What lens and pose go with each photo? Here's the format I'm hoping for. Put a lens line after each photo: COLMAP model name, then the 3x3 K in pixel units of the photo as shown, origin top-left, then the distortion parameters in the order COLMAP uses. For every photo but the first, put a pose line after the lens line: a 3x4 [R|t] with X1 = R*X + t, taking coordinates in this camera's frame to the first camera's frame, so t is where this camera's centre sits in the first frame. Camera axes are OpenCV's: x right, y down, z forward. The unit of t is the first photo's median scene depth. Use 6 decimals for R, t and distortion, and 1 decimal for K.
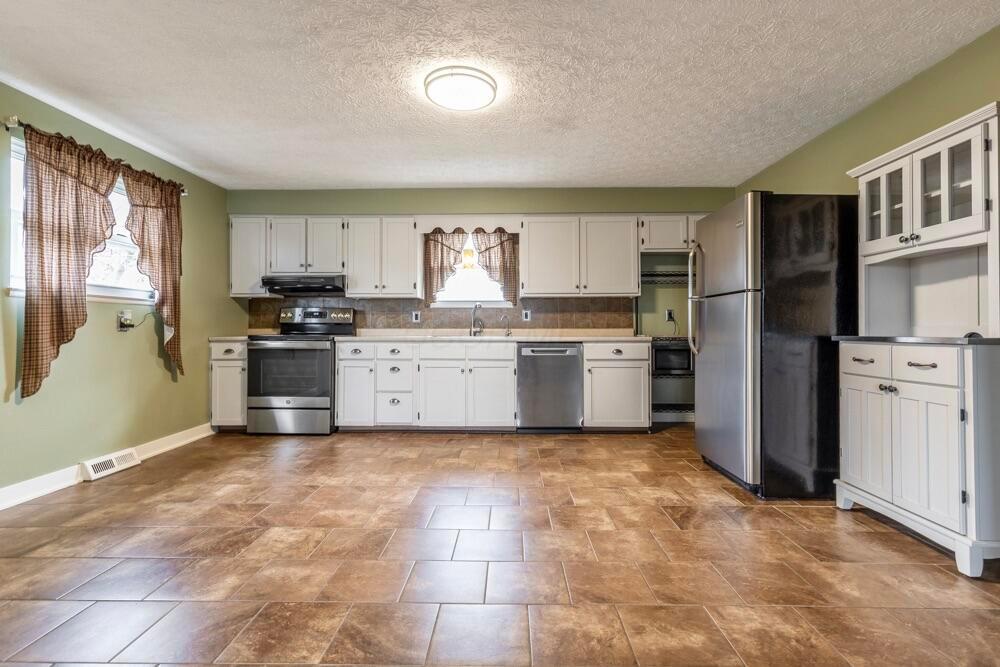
lens RADIAL K [[496.6, 0, 487.1], [0, 496.6, 317.6], [0, 0, 1]] dist [-0.002202, 0.001067]
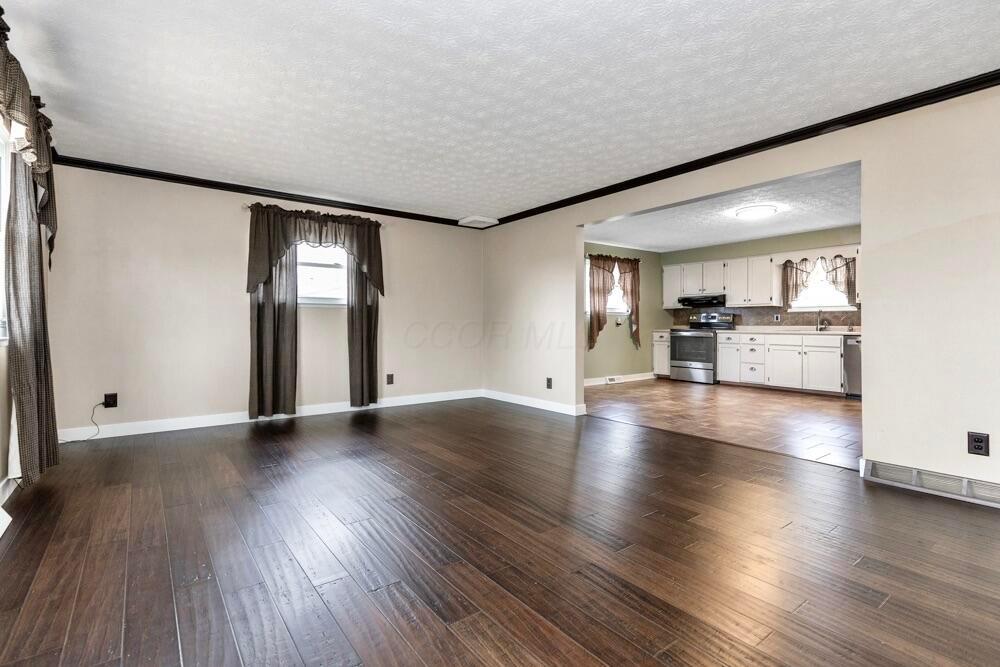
lens RADIAL K [[462.5, 0, 497.1], [0, 462.5, 328.2], [0, 0, 1]] dist [0.005284, -0.001798]
pose [[0.649341, 0.007268, -0.760462, 0.447034], [0.014365, 0.999659, 0.021820, -0.015816], [0.760361, -0.025093, 0.649015, -0.679495]]
